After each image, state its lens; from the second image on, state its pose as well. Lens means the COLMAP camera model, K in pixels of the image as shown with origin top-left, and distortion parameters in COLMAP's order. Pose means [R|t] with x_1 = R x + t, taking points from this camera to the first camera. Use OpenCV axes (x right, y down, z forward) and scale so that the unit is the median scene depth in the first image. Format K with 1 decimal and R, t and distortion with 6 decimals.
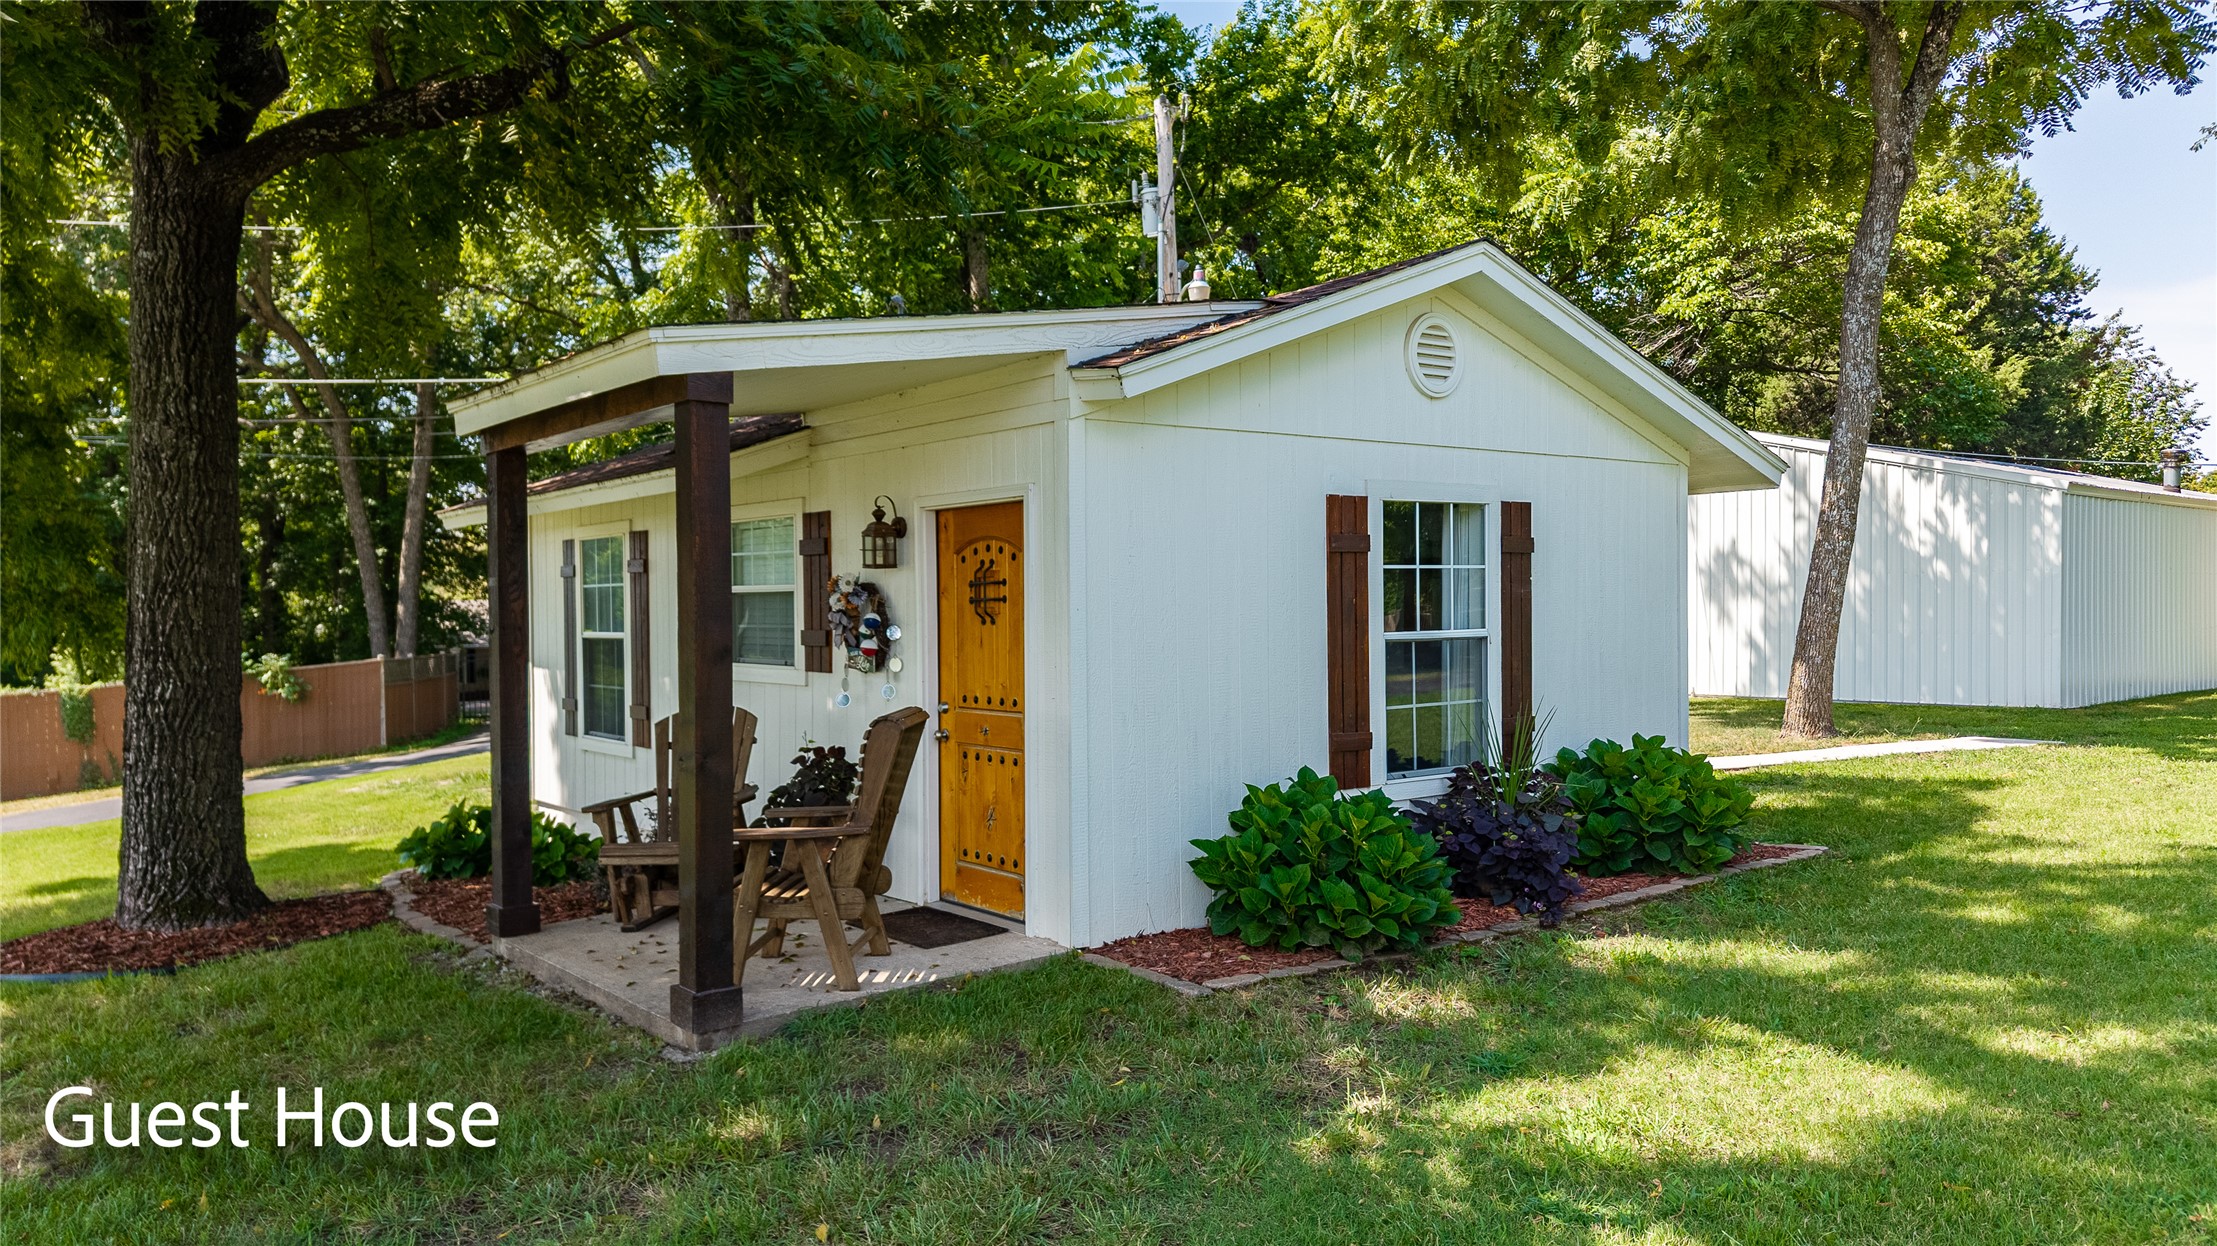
lens RADIAL K [[1558.3, 0, 1108.5], [0, 1558.3, 623.0], [0, 0, 1]] dist [0.008338, -0.046512]
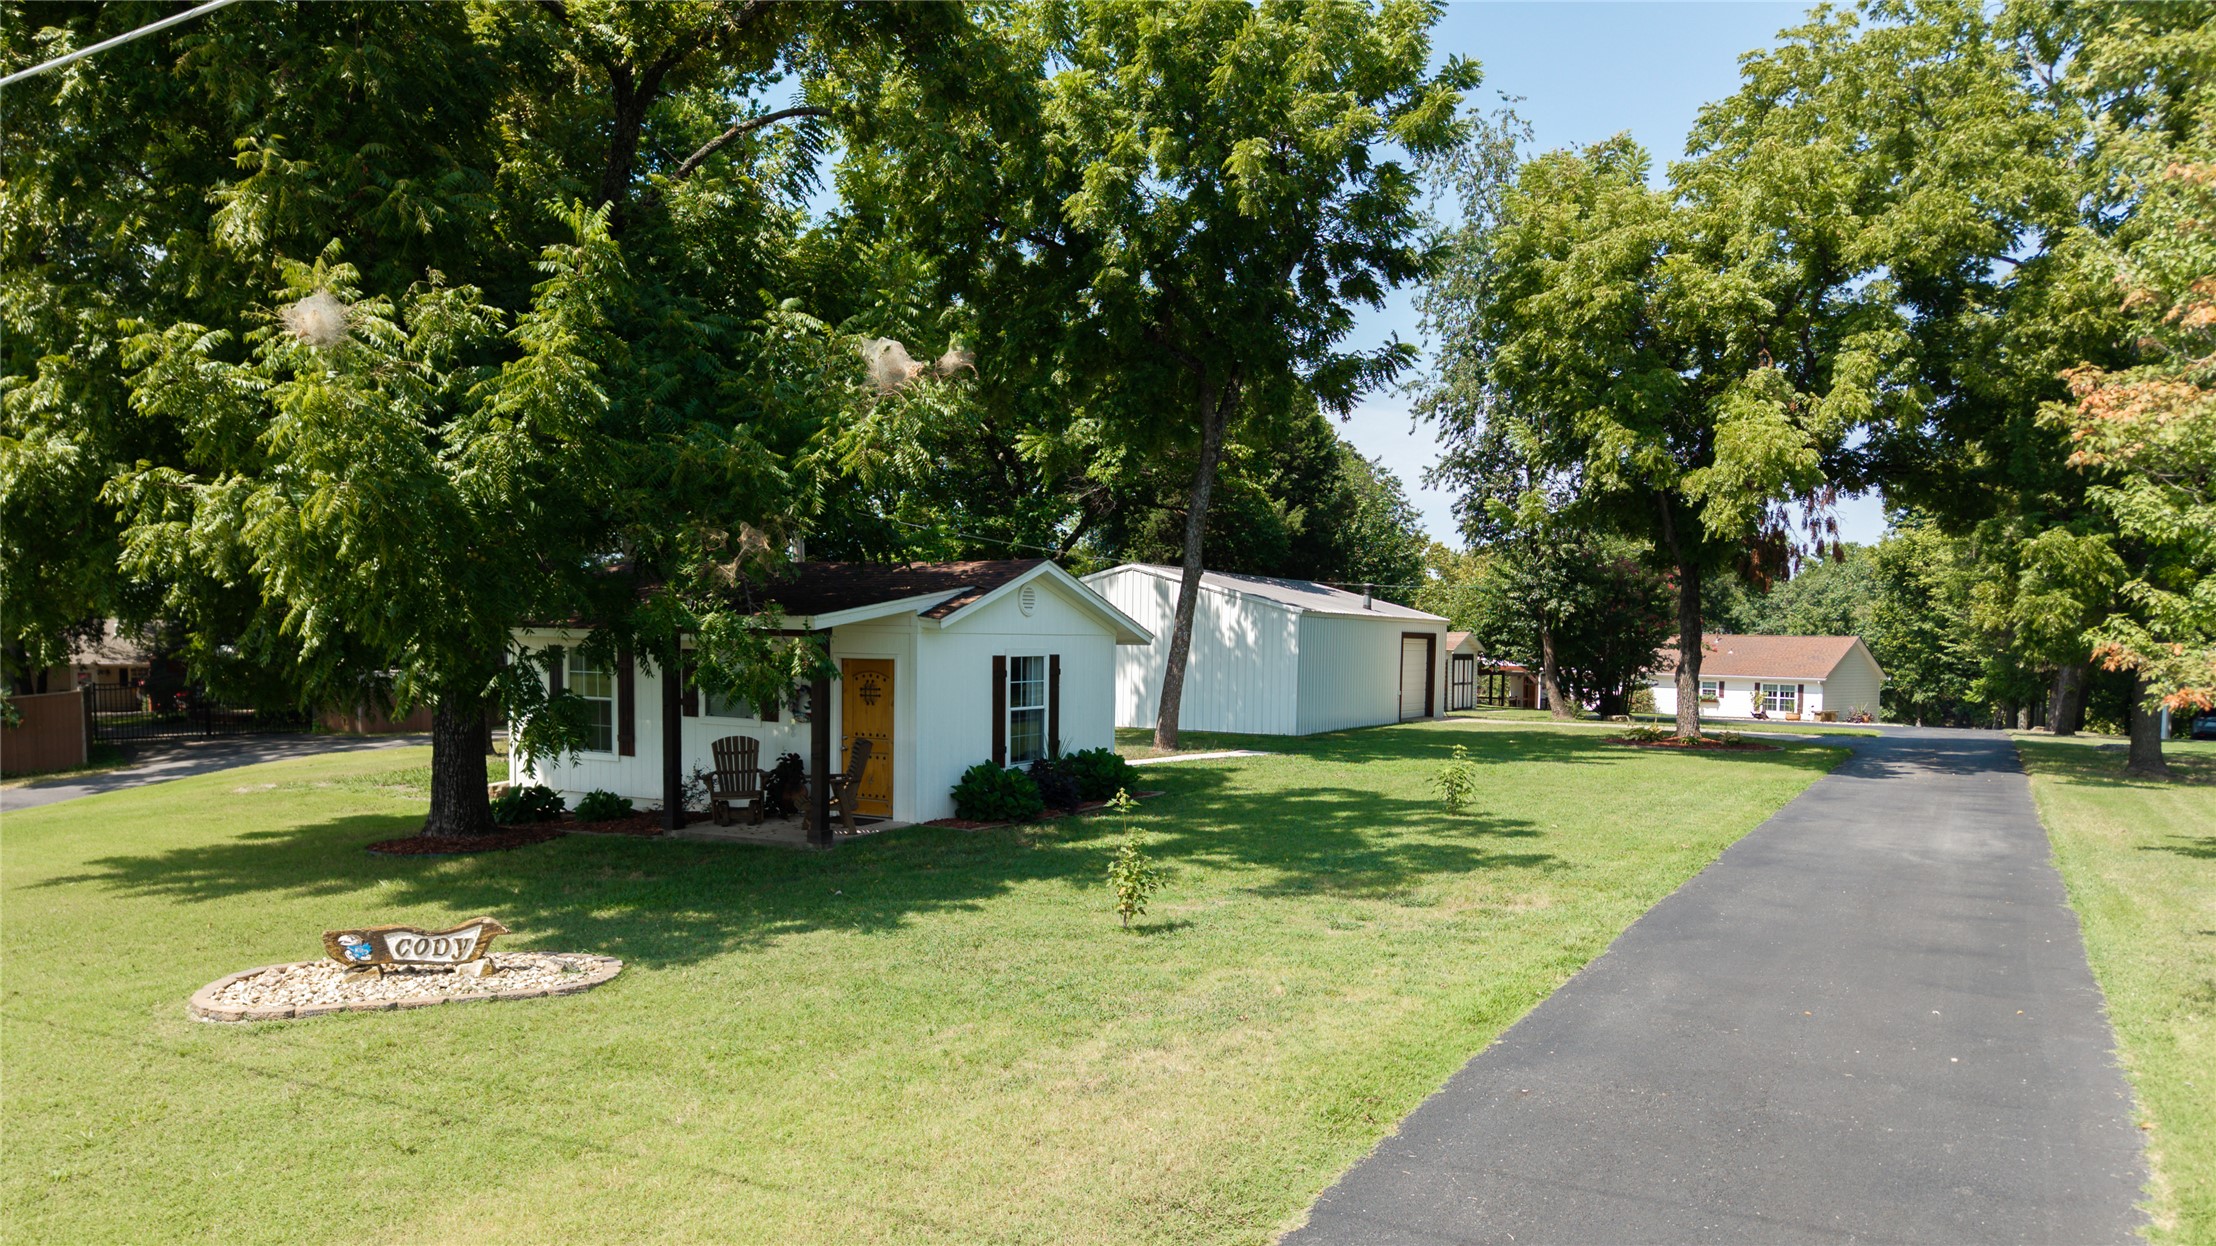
lens RADIAL K [[1557.6, 0, 1108.0], [0, 1557.6, 623.0], [0, 0, 1]] dist [0.008338, -0.046512]
pose [[0.930299, 0.027282, 0.365786, -0.424396], [-0.022578, 0.999598, -0.017133, -0.064172], [-0.366106, 0.007680, 0.930541, -1.002384]]
